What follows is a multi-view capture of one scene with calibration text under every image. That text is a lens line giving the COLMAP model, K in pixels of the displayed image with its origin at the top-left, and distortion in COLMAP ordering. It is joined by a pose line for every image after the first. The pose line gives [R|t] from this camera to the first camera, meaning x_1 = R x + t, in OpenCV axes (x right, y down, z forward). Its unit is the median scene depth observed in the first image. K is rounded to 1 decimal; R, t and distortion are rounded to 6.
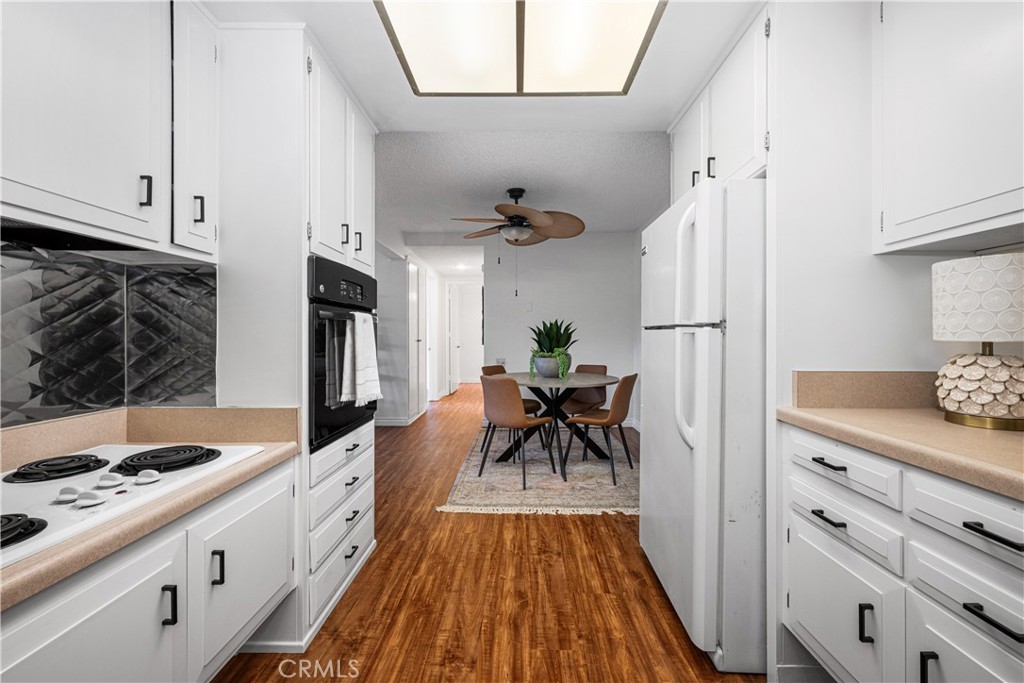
lens RADIAL K [[409.3, 0, 512.2], [0, 409.3, 334.7], [0, 0, 1]] dist [-0.002247, 0.000224]
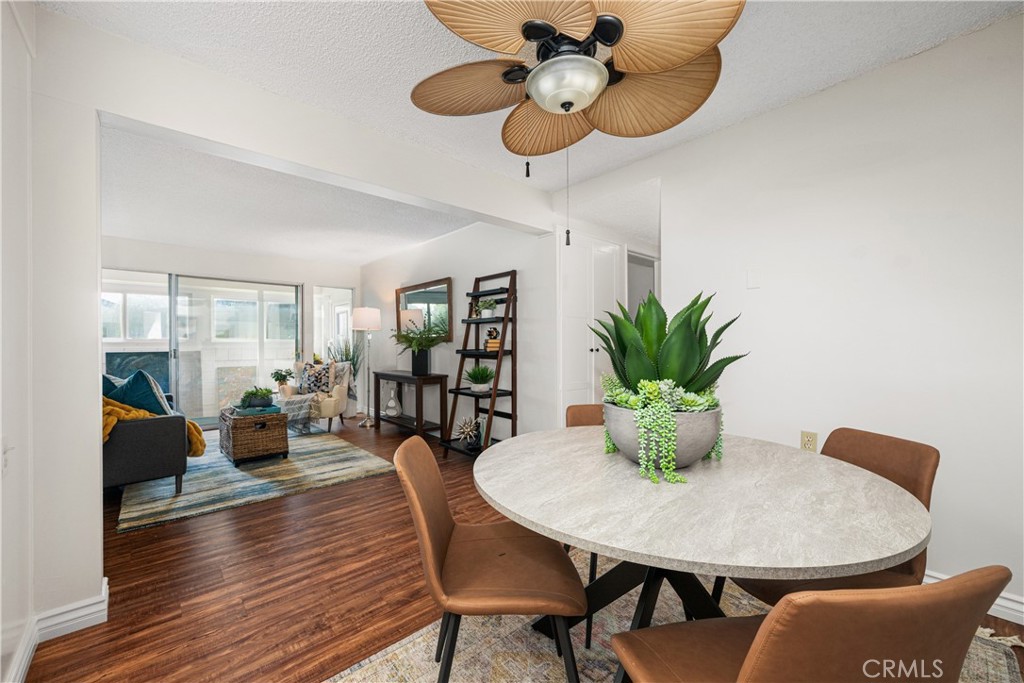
lens RADIAL K [[401.7, 0, 512.3], [0, 401.7, 347.1], [0, 0, 1]] dist [-0.000265, 0.000069]
pose [[0.675439, 0.000912, -0.737415, 0.444261], [0.009552, 0.999905, 0.009986, 0.004127], [0.737354, -0.013788, 0.675366, 1.155787]]
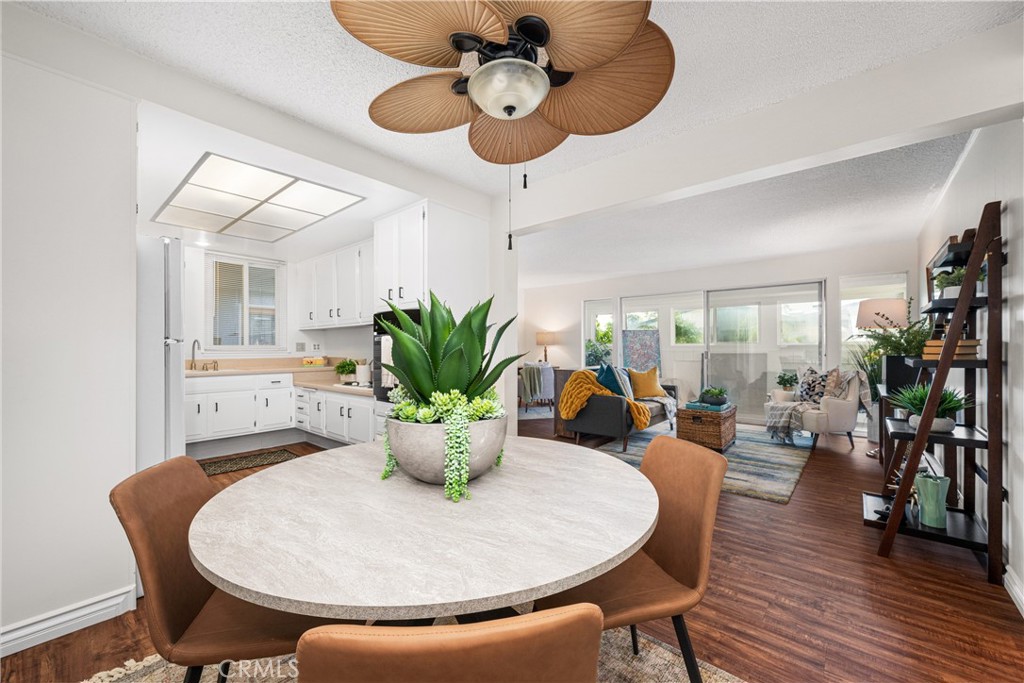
lens RADIAL K [[401.7, 0, 512.3], [0, 401.7, 347.1], [0, 0, 1]] dist [-0.000265, 0.000069]
pose [[-0.641921, -0.003478, -0.766763, 0.518074], [0.002885, 0.999972, -0.006951, 0.008237], [0.766765, -0.006674, -0.641893, 2.095403]]
